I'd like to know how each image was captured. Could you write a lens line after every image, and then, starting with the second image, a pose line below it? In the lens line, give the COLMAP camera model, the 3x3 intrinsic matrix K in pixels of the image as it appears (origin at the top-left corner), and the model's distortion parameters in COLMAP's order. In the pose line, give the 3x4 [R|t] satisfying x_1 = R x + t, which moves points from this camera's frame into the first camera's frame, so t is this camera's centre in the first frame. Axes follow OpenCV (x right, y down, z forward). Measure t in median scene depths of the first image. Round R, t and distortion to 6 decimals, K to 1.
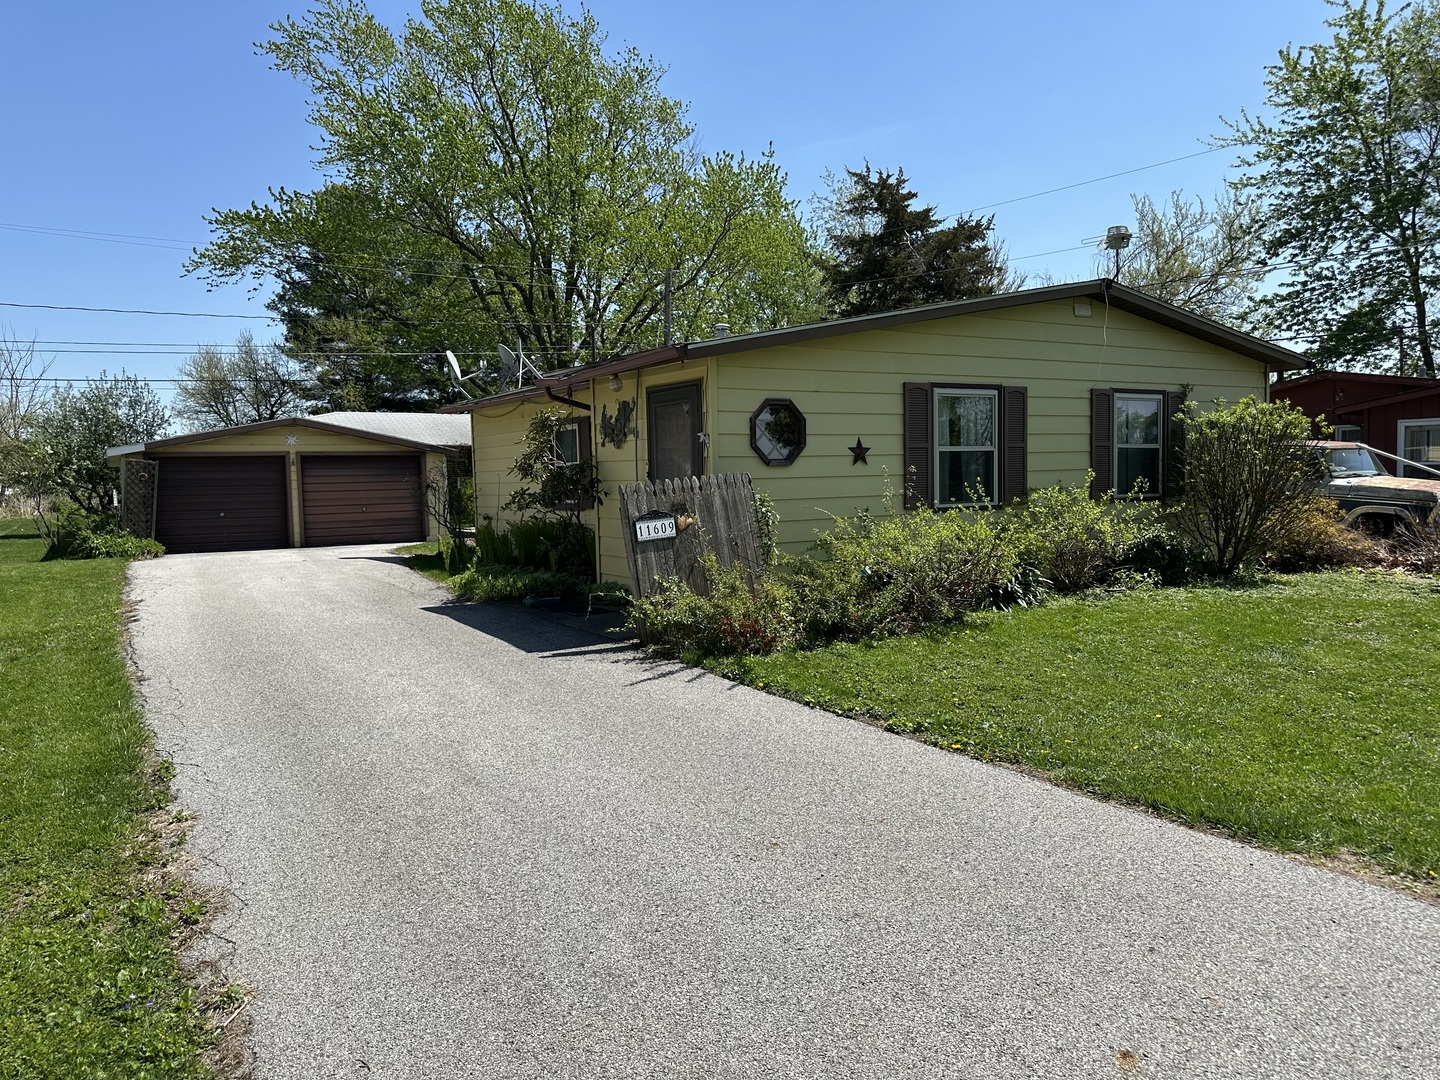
lens RADIAL K [[1027.1, 0, 720.0], [0, 1027.1, 540.0], [0, 0, 1]] dist [0.005719, 0.000167]
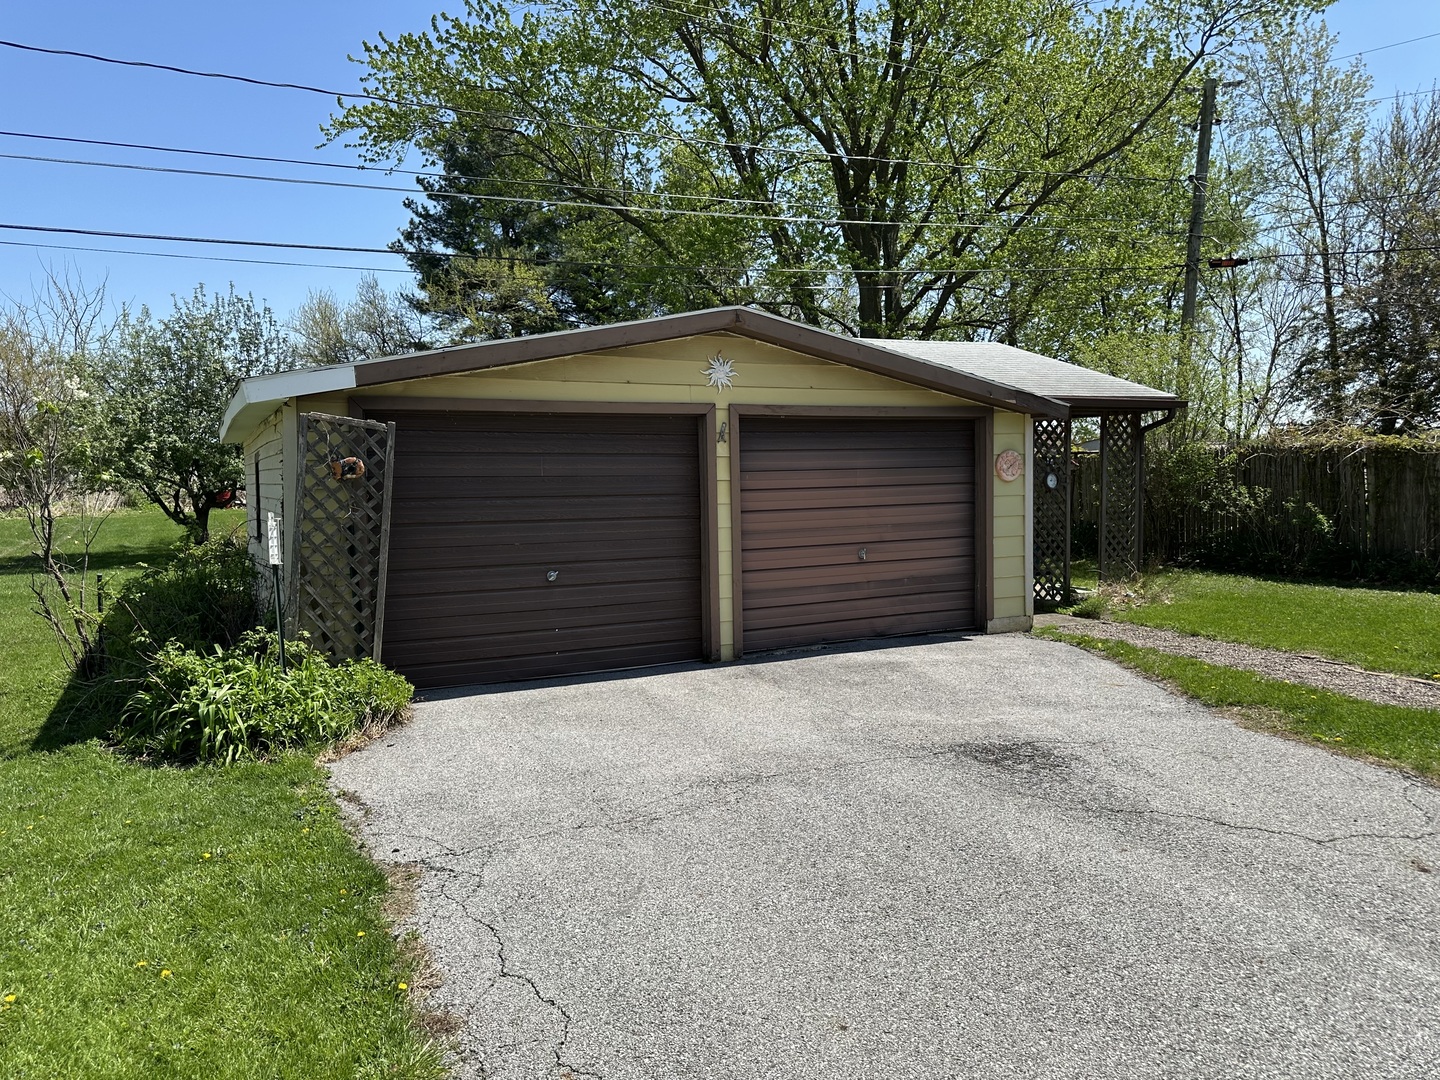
lens RADIAL K [[1027.1, 0, 720.0], [0, 1027.1, 540.0], [0, 0, 1]] dist [0.005719, 0.000167]
pose [[0.998227, 0.013500, -0.057971, -0.393594], [-0.012817, 0.999844, 0.012149, -0.041253], [0.058126, -0.011385, 0.998244, 0.632573]]
